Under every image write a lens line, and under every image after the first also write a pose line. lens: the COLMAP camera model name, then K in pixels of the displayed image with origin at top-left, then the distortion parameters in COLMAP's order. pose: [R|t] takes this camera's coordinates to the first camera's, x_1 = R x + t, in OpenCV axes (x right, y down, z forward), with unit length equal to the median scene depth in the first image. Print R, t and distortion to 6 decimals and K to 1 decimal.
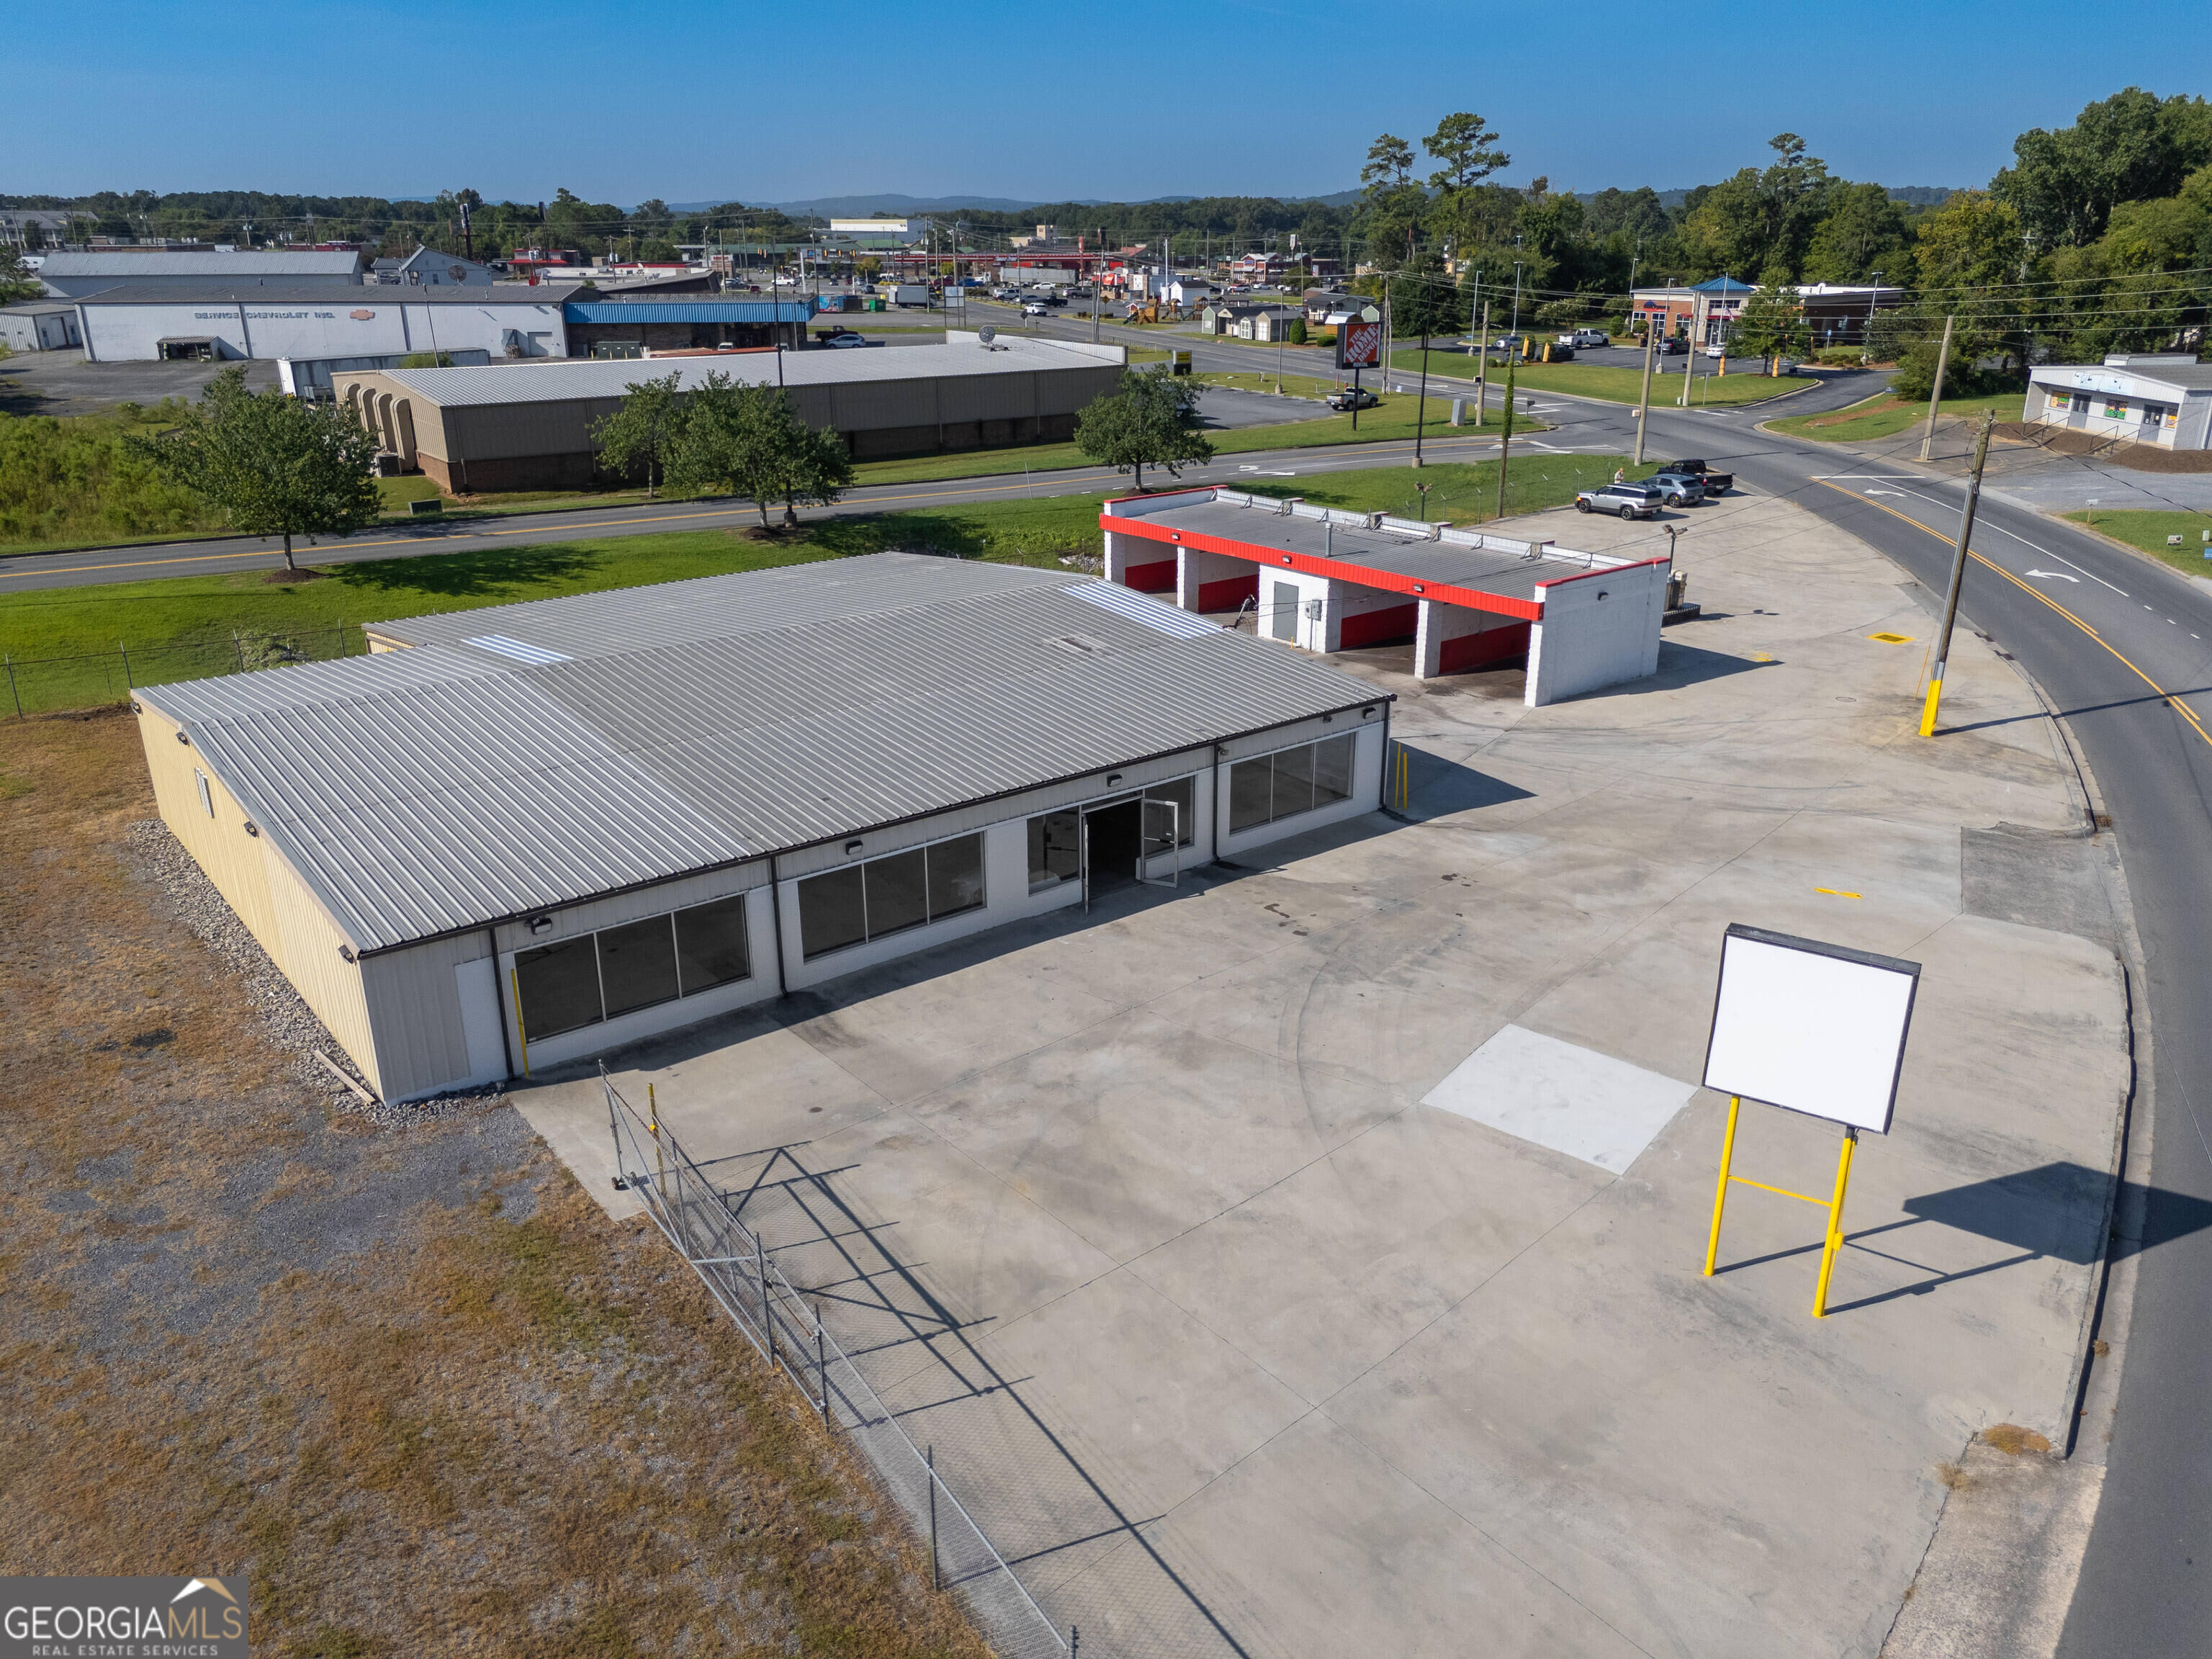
lens RADIAL K [[1625.9, 0, 1106.0], [0, 1625.9, 829.5], [0, 0, 1]] dist [0.046960, -0.035214]
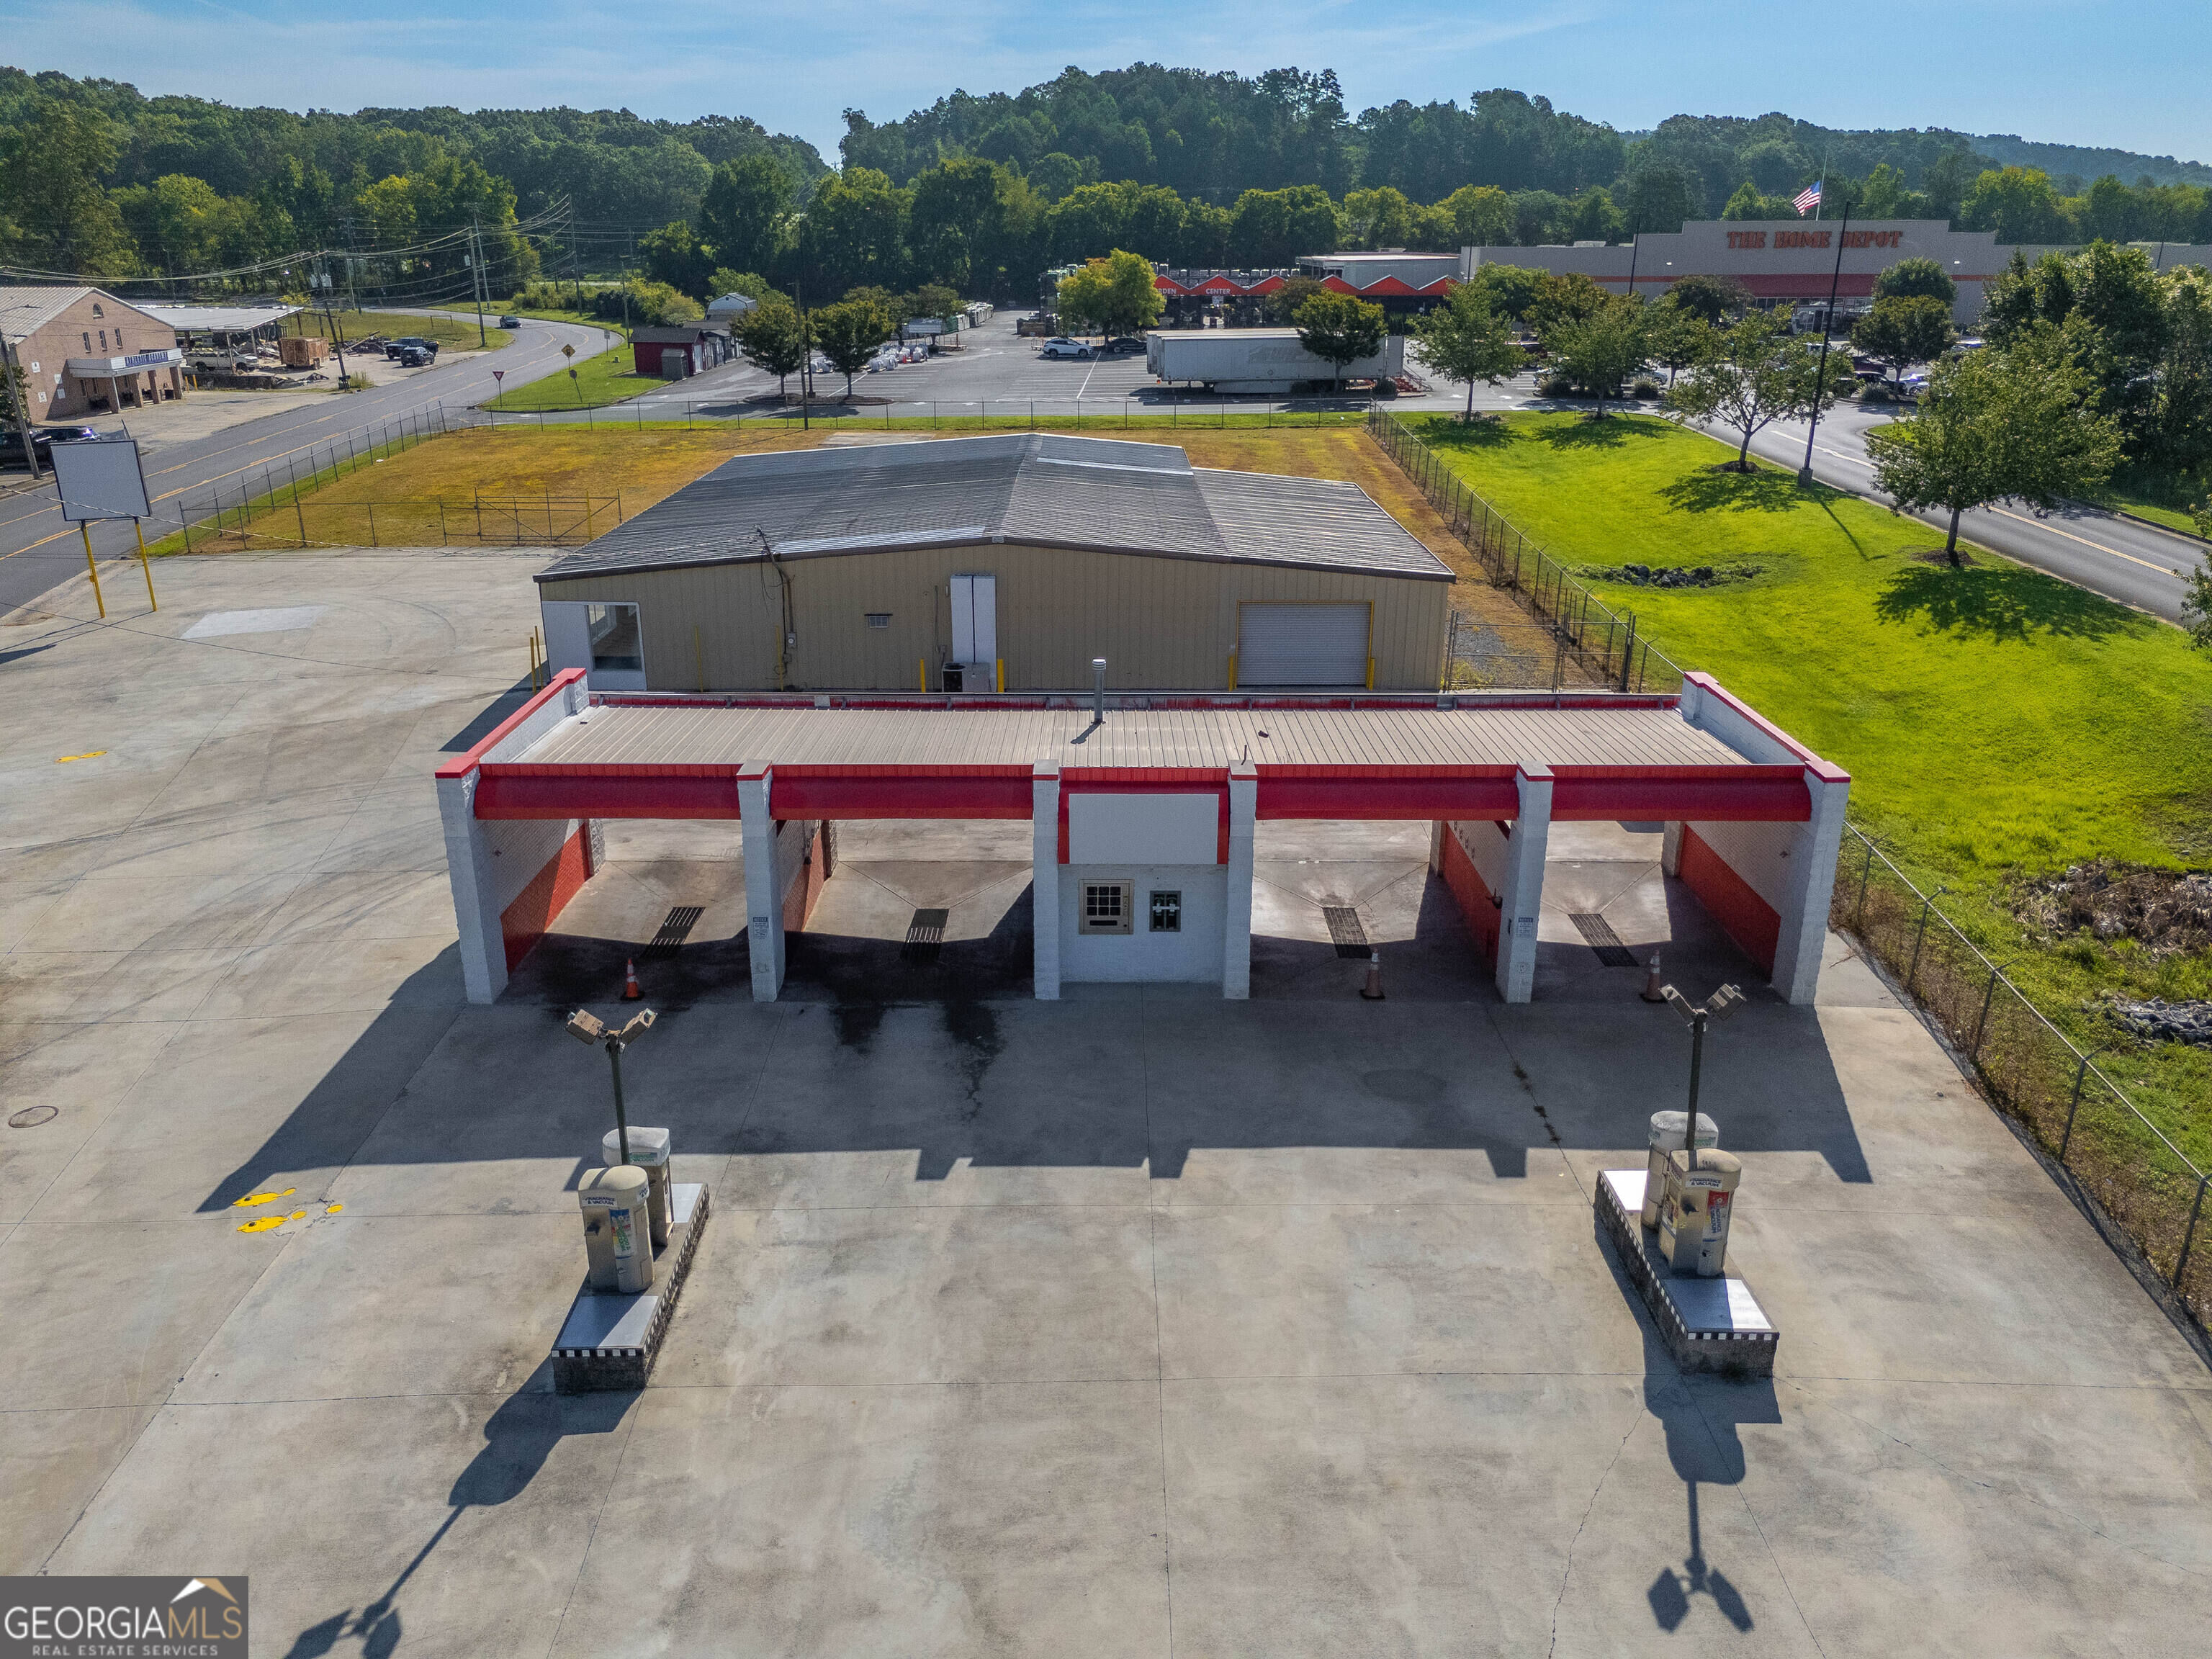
lens RADIAL K [[1626.2, 0, 1106.0], [0, 1626.2, 829.5], [0, 0, 1]] dist [0.045980, -0.043370]
pose [[-0.616988, 0.266152, -0.740600, 0.290328], [-0.278233, 0.806524, 0.521637, -0.225934], [0.736147, 0.527903, -0.423564, 0.679105]]
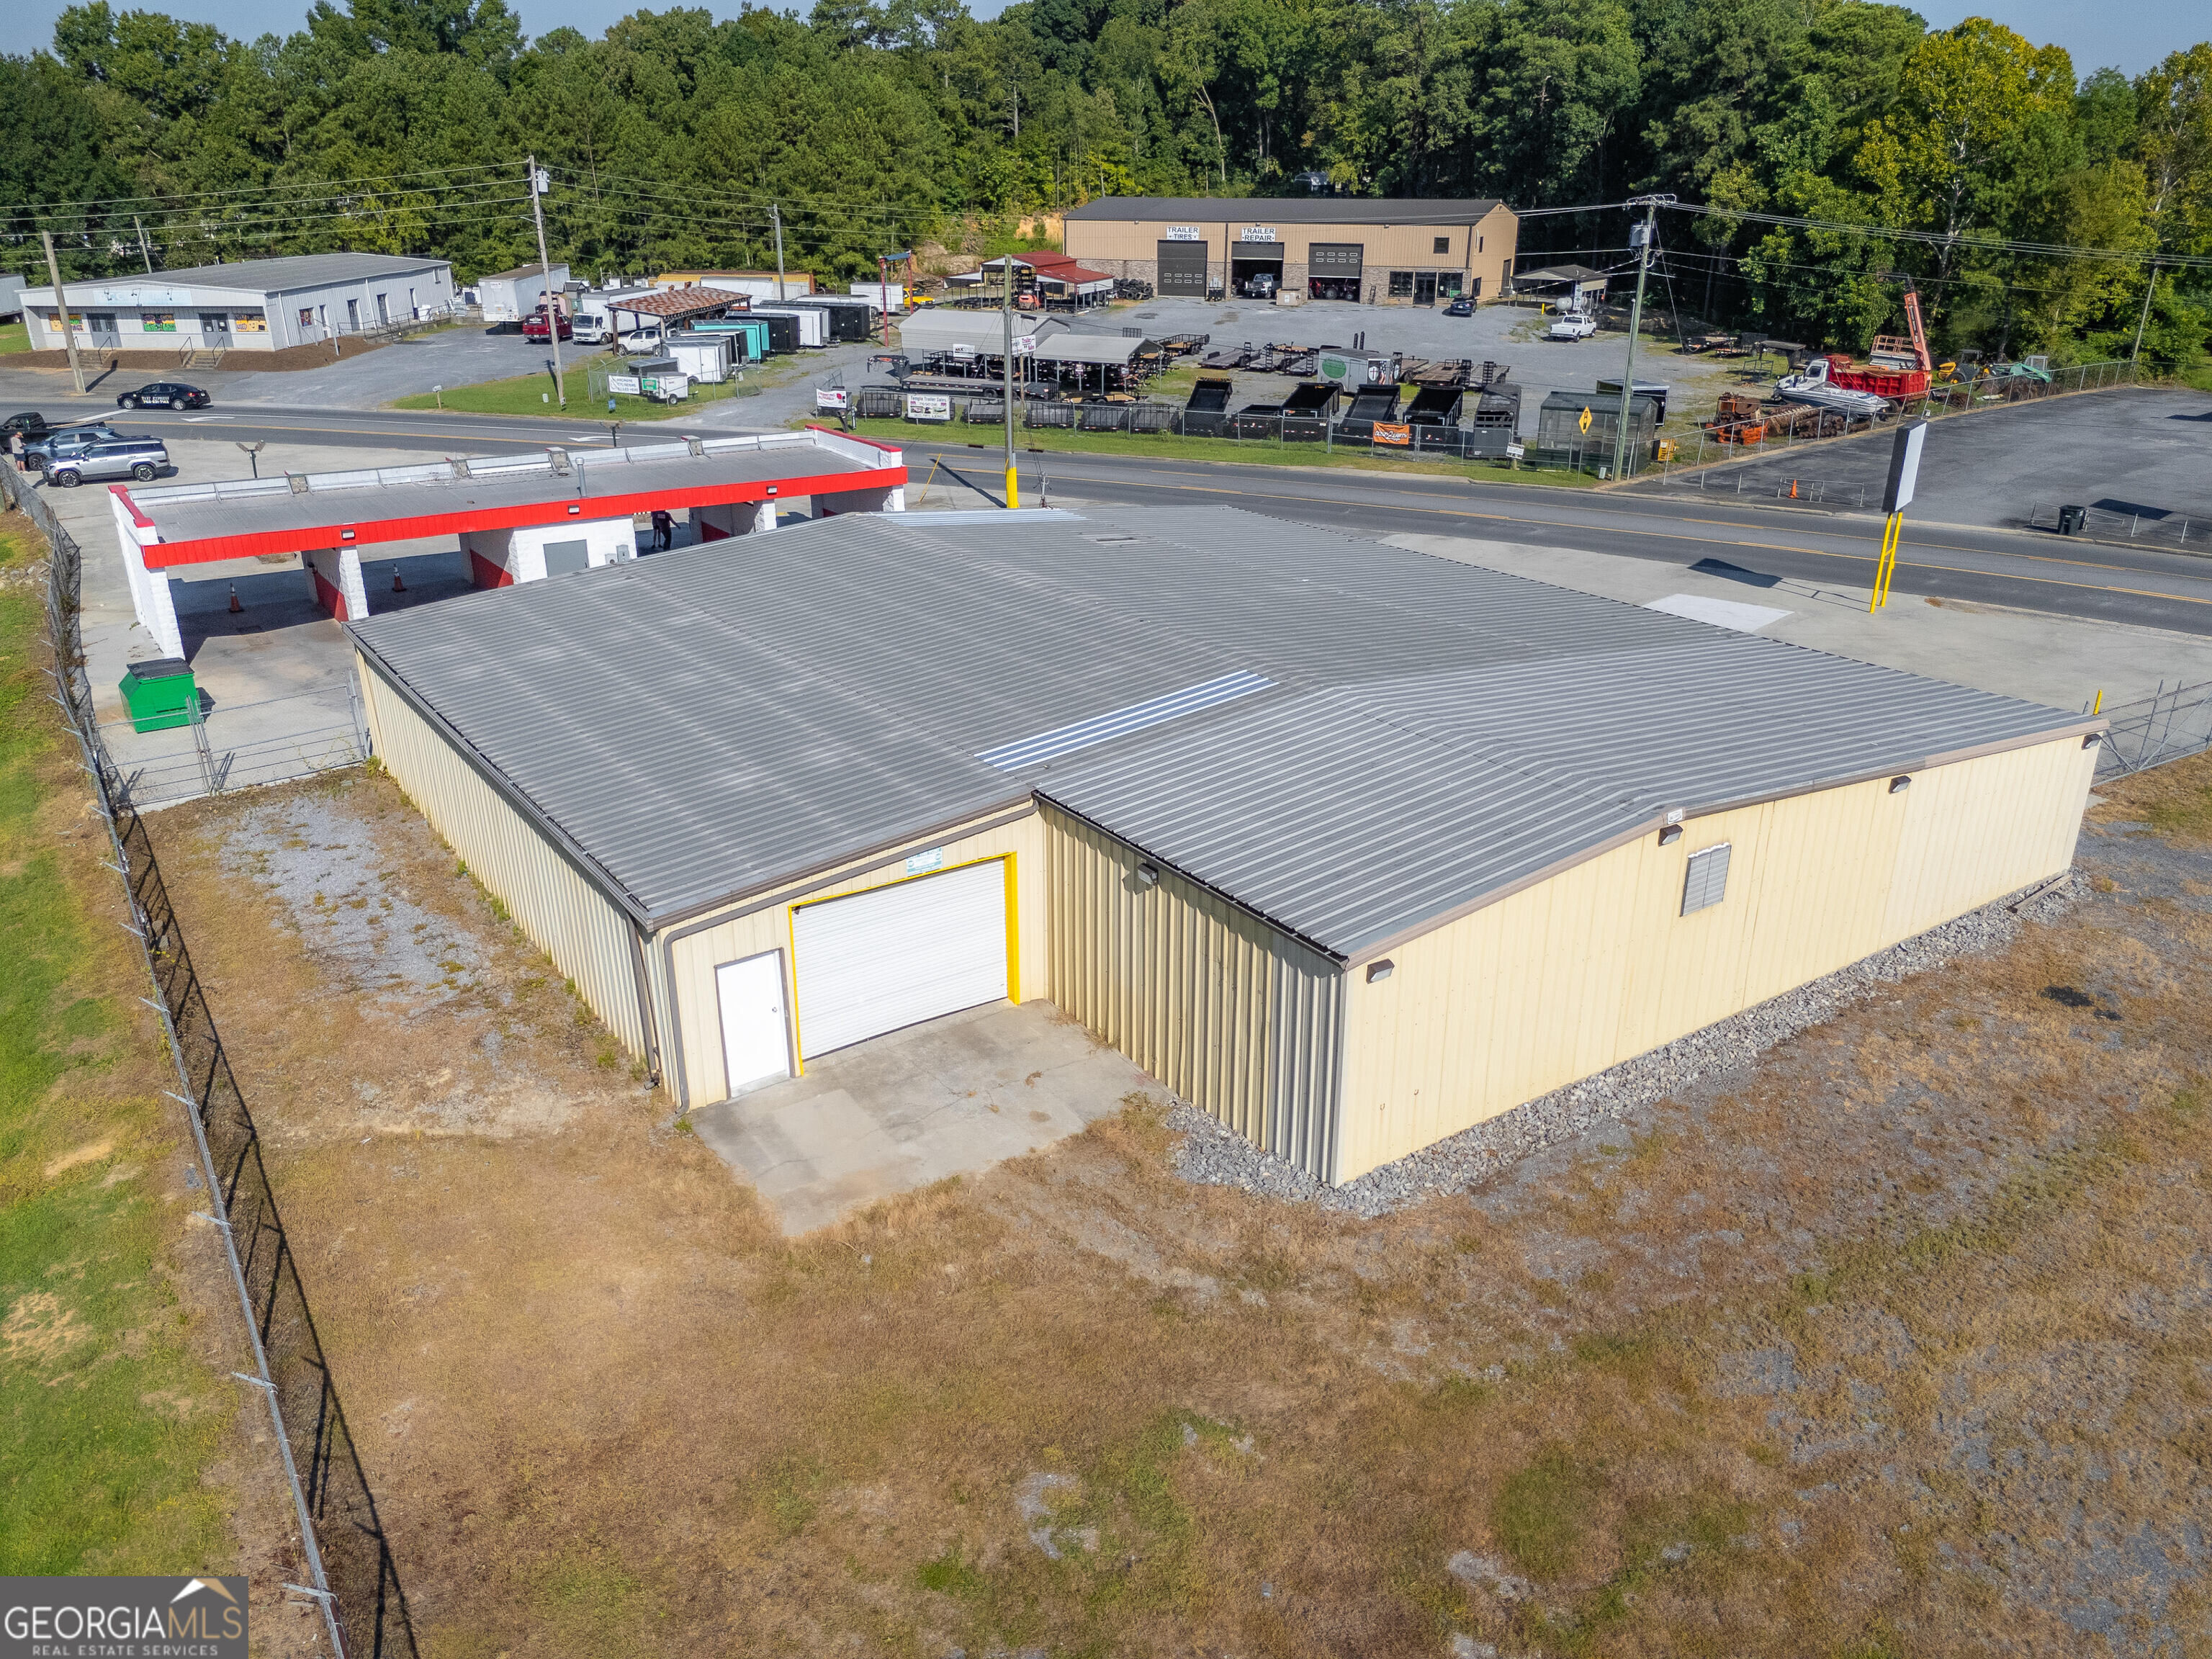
lens RADIAL K [[1625.9, 0, 1106.0], [0, 1625.9, 829.5], [0, 0, 1]] dist [0.046960, -0.035214]
pose [[0.060633, -0.375484, 0.924844, -0.371254], [0.351791, 0.875135, 0.332239, -0.110881], [-0.934113, 0.305207, 0.185154, 0.356740]]
